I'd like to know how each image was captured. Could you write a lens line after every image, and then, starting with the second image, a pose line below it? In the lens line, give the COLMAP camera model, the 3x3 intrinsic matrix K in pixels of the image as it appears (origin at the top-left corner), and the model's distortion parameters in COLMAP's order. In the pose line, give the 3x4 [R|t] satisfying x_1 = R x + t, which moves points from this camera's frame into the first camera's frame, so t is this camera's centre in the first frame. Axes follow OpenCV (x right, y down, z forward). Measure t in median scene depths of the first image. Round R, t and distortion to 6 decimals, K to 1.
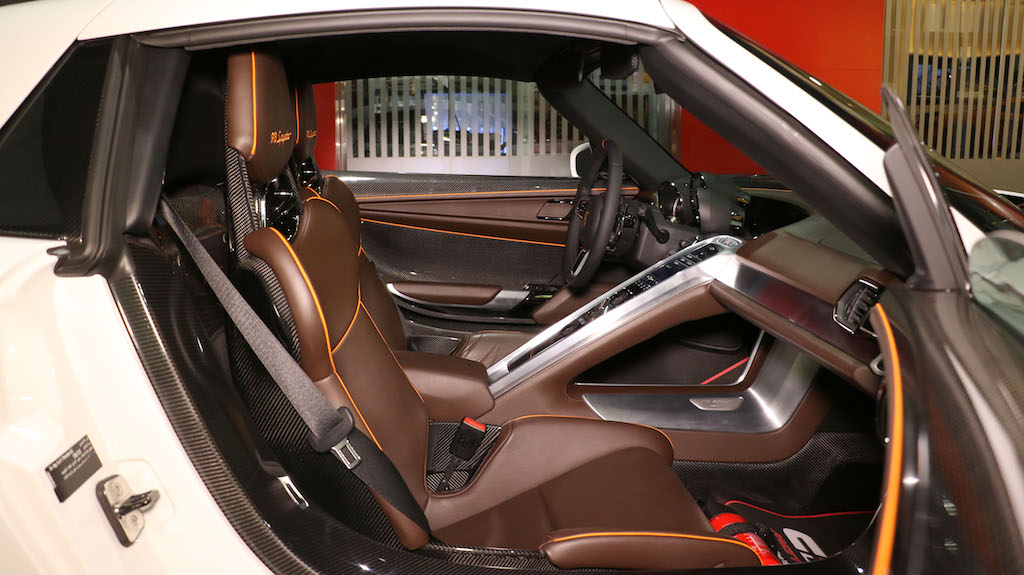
lens RADIAL K [[822.6, 0, 512.0], [0, 822.6, 287.5], [0, 0, 1]] dist [-0.204961, 0.177231]
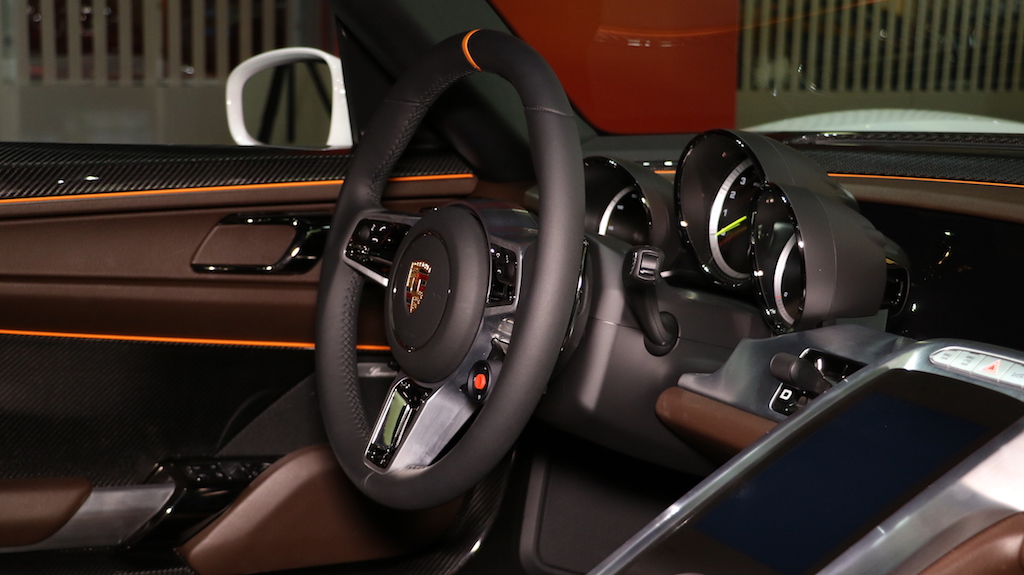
lens RADIAL K [[1404.8, 0, 512.0], [0, 1404.8, 287.5], [0, 0, 1]] dist [-0.018276, -0.689748]
pose [[0.914181, -0.045420, 0.402754, -0.097553], [0.052143, 0.998623, -0.005736, -0.082210], [-0.401939, 0.026244, 0.915290, 0.515394]]
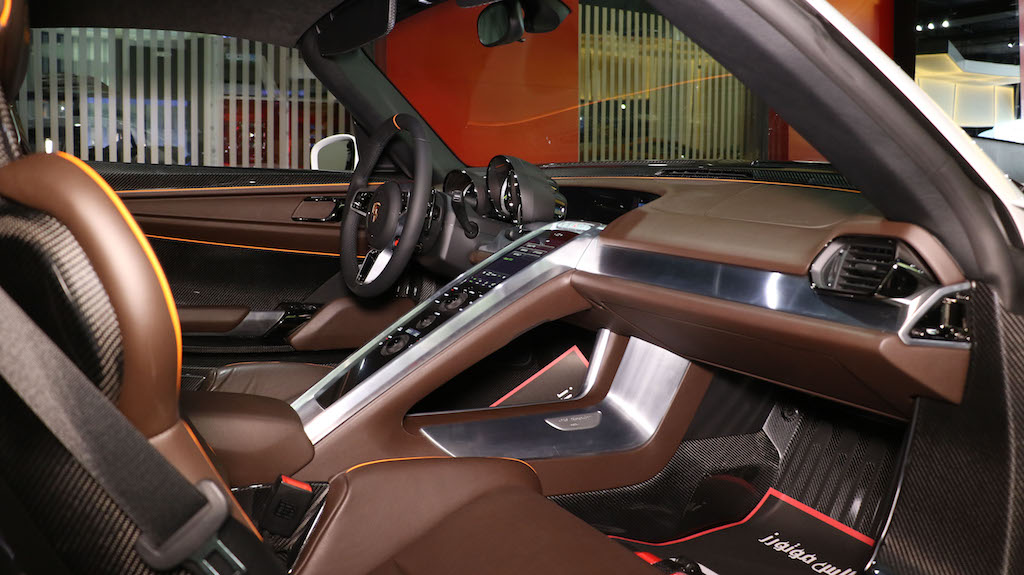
lens RADIAL K [[822.6, 0, 512.0], [0, 822.6, 287.5], [0, 0, 1]] dist [-0.204961, 0.177231]
pose [[0.908273, -0.042624, 0.416202, -0.130560], [0.061530, 0.997589, -0.032110, 0.025720], [-0.413829, 0.054773, 0.908705, 0.229139]]
